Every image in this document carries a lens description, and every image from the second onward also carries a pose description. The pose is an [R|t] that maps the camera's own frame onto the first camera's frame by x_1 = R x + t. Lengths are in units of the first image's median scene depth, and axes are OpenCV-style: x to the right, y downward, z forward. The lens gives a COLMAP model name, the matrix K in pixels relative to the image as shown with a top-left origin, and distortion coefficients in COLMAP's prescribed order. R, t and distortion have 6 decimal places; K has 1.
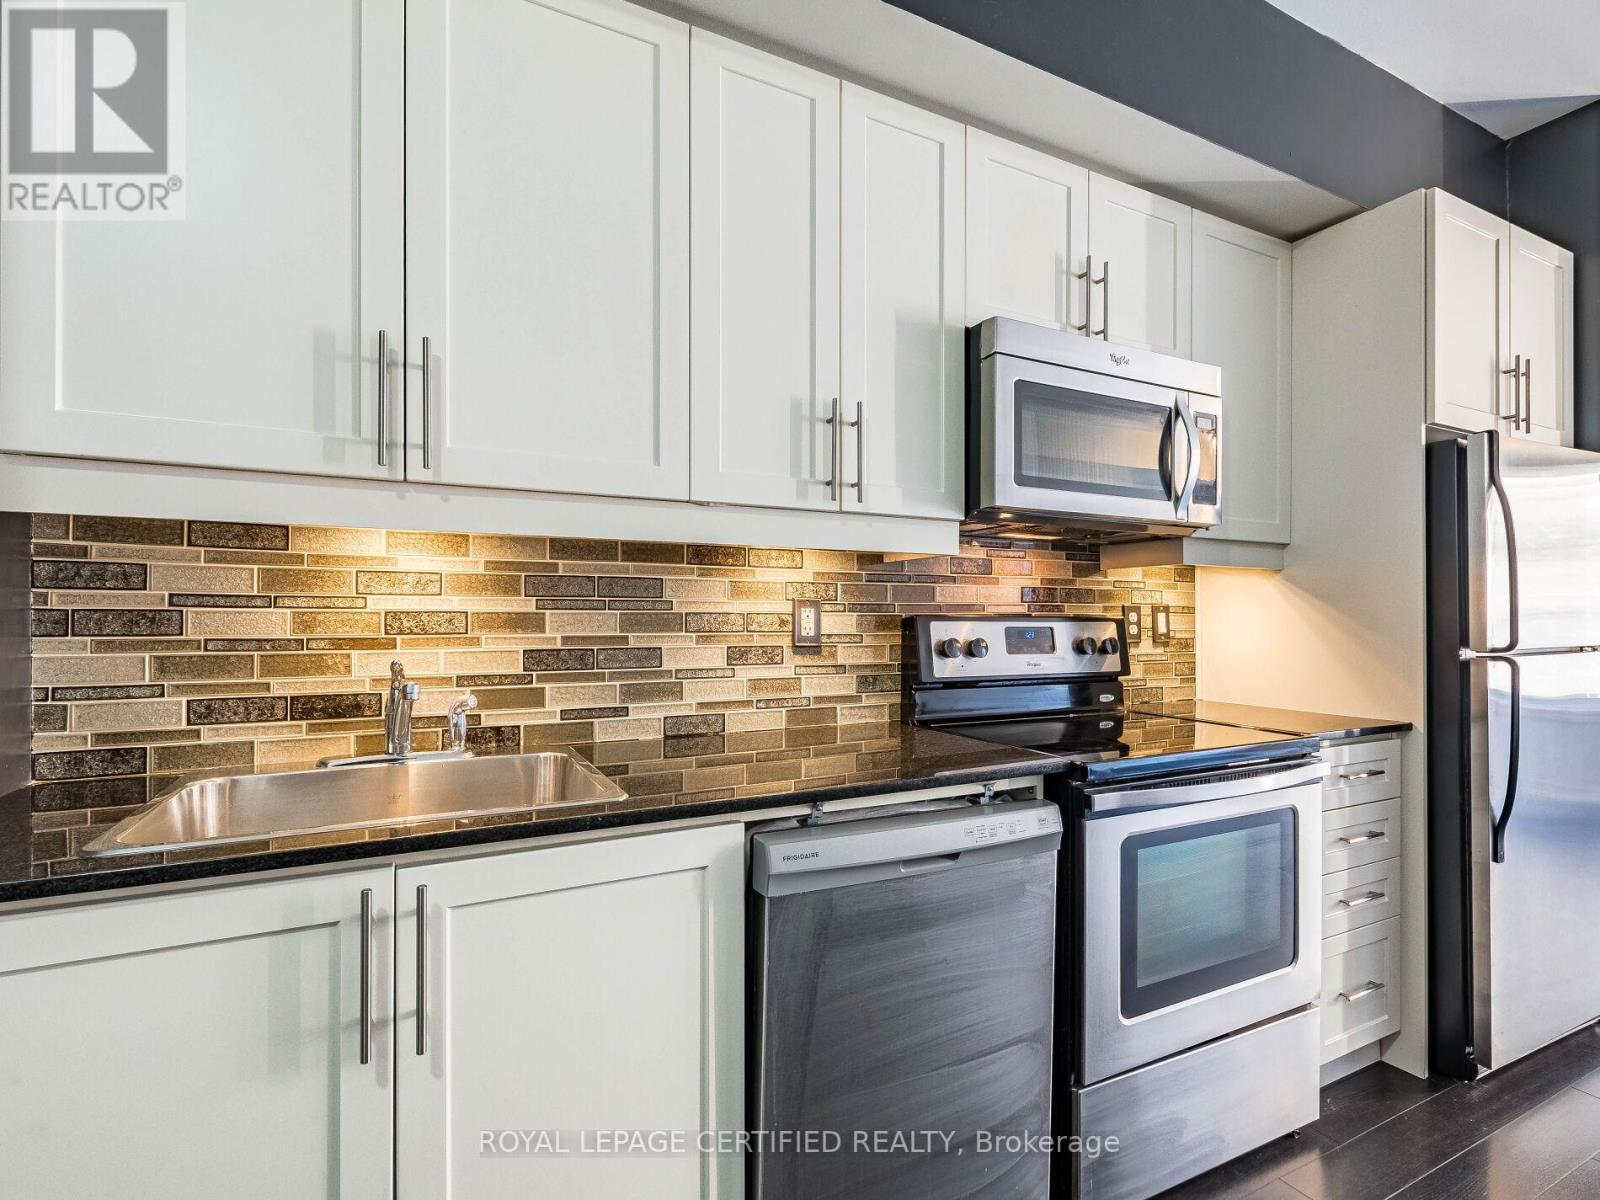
lens RADIAL K [[778.3, 0, 847.0], [0, 778.3, 620.4], [0, 0, 1]] dist [0.002353, -0.002193]
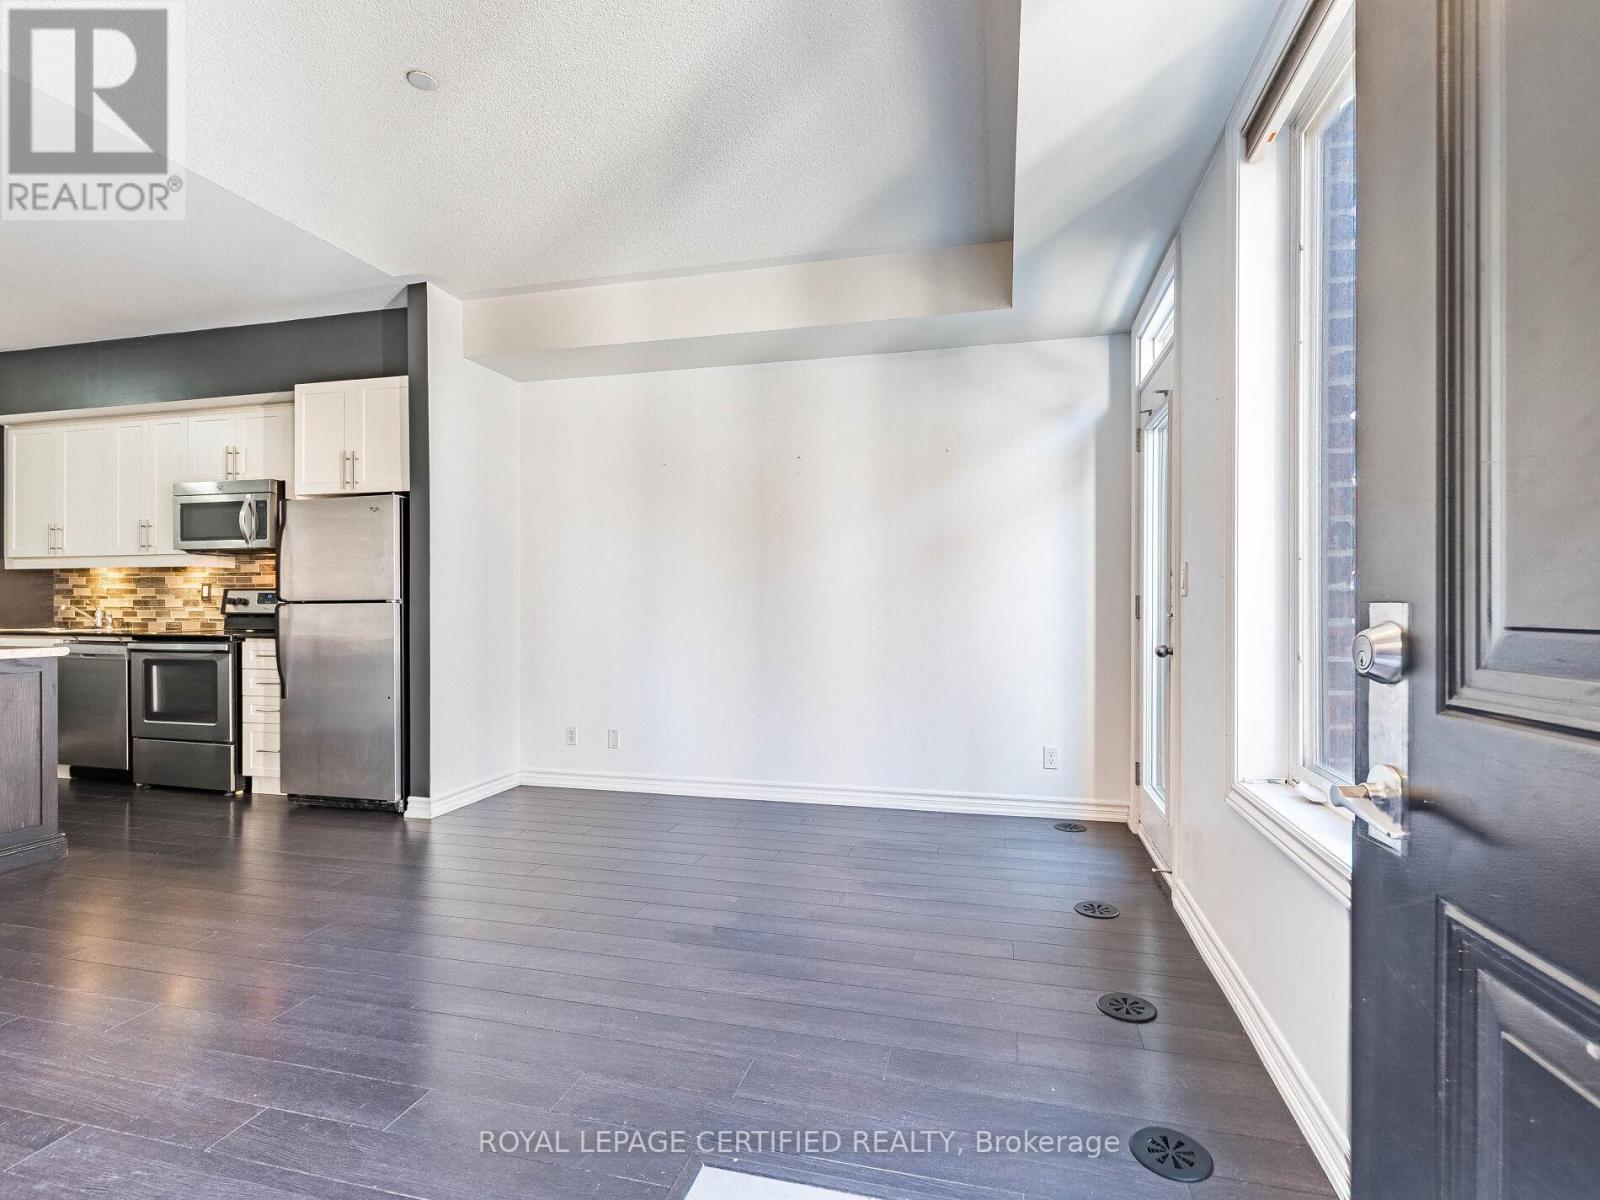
lens RADIAL K [[778.3, 0, 807.7], [0, 778.3, 604.3], [0, 0, 1]] dist [0.002353, -0.002193]
pose [[0.745072, -0.001078, -0.666983, 3.688315], [-0.000806, 0.999997, -0.002517, 0.058098], [0.666983, 0.002413, 0.745069, 0.393770]]
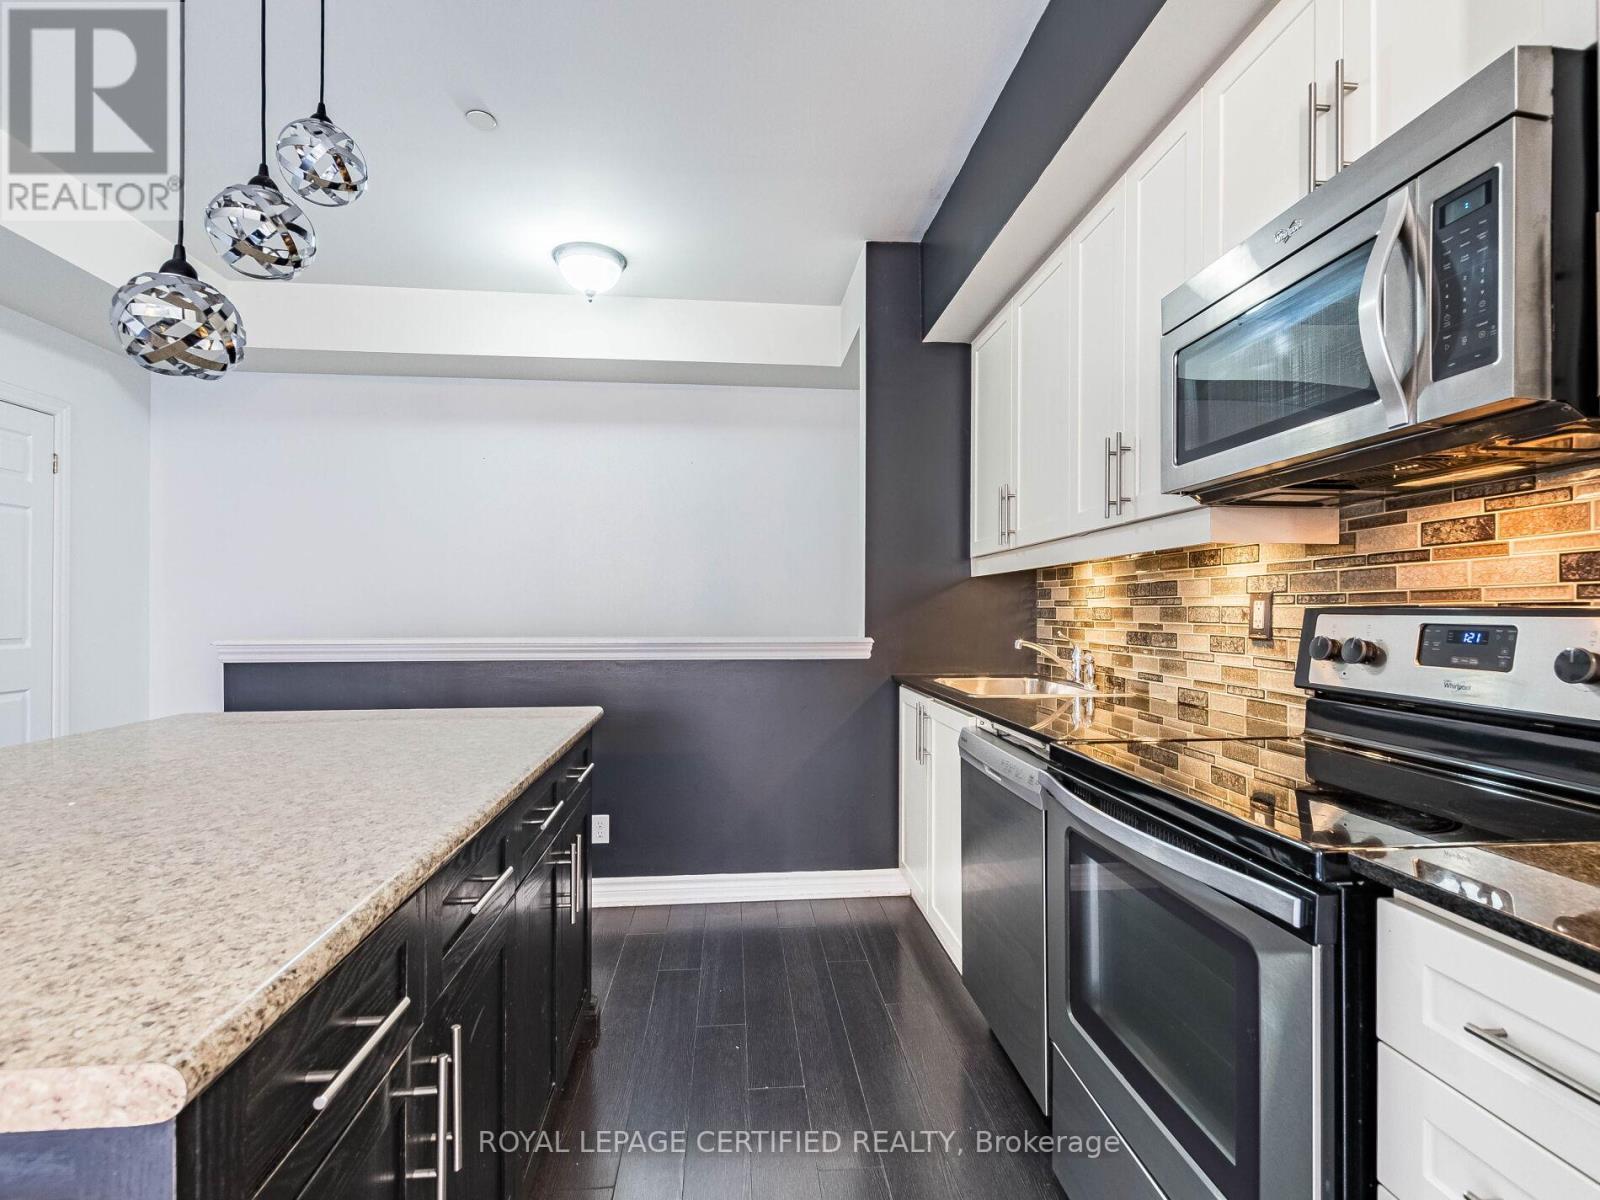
lens RADIAL K [[778.3, 0, 803.8], [0, 778.3, 608.6], [0, 0, 1]] dist [0.002353, -0.002193]
pose [[-0.385527, -0.006587, -0.922673, 1.201581], [-0.007674, 0.999963, -0.003932, 0.002969], [0.922665, 0.005564, -0.385564, 0.915636]]
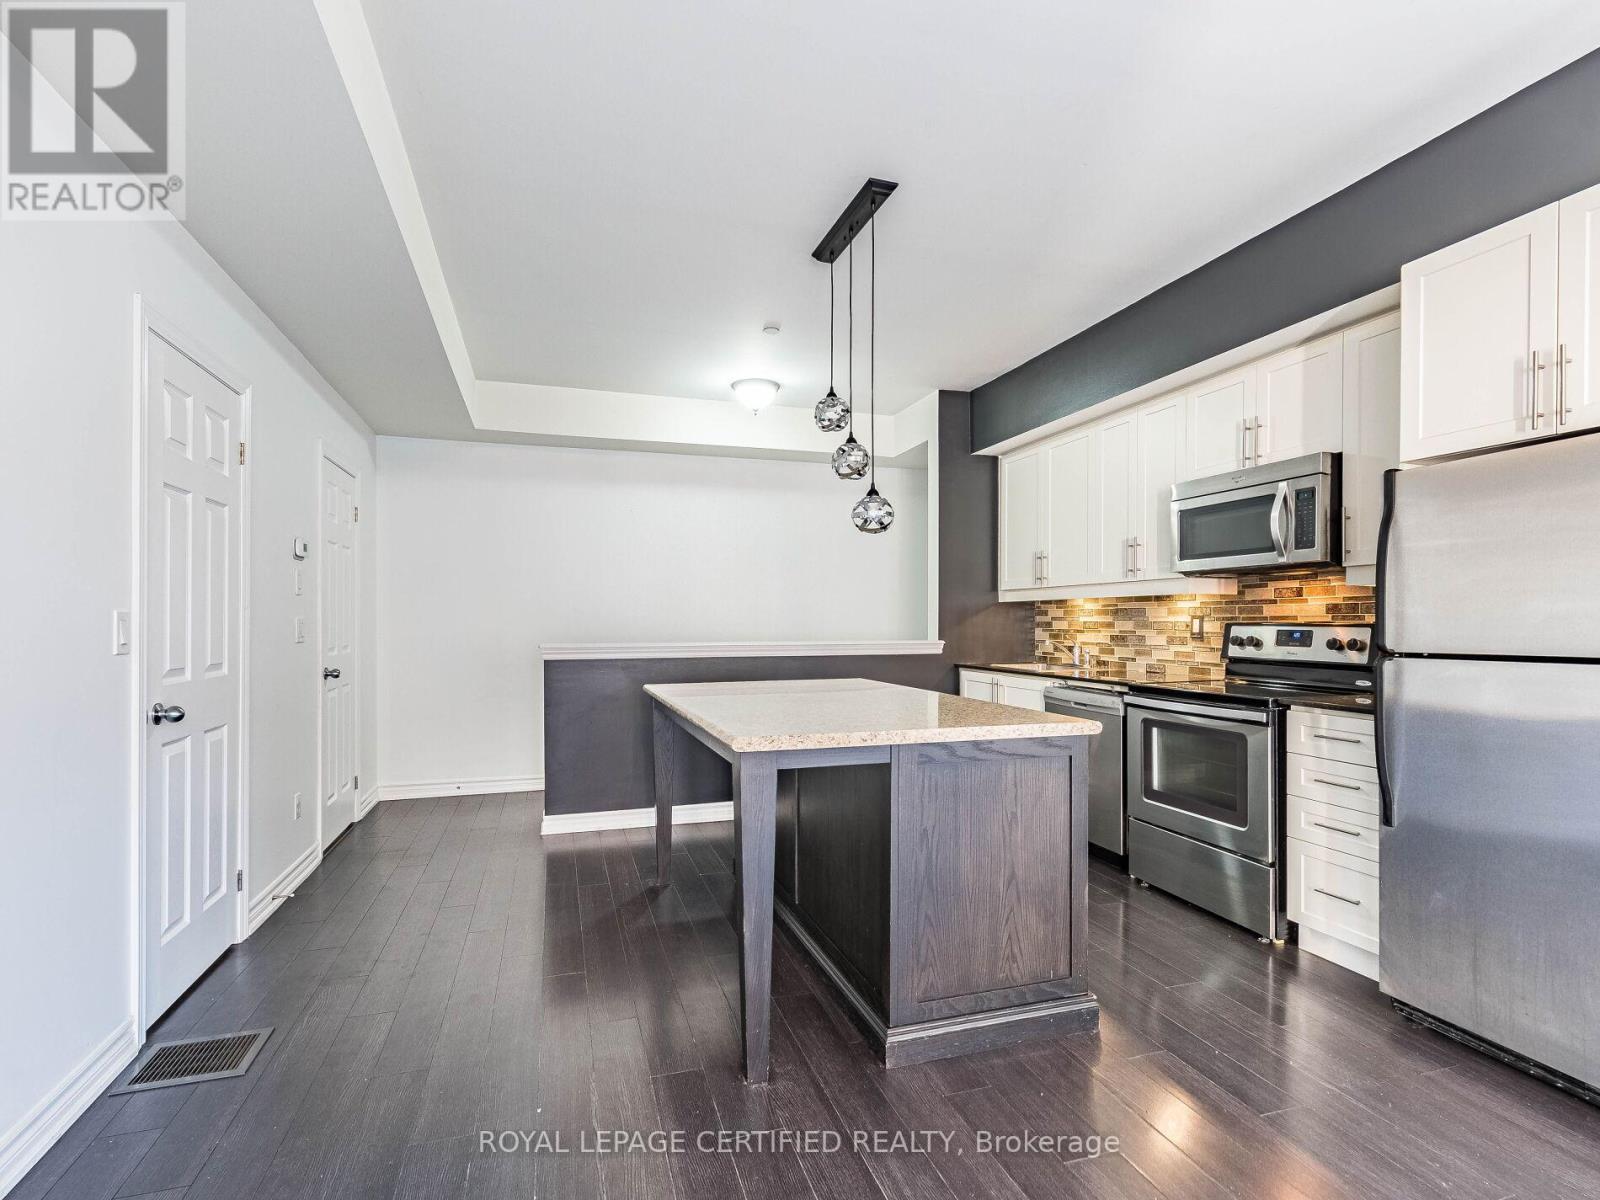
lens RADIAL K [[778.3, 0, 790.9], [0, 778.3, 624.8], [0, 0, 1]] dist [0.002353, -0.002193]
pose [[-0.186345, 0.002215, -0.982482, 2.411280], [-0.005548, 0.999979, 0.003307, -0.002227], [0.982469, 0.006067, -0.186329, 0.341422]]
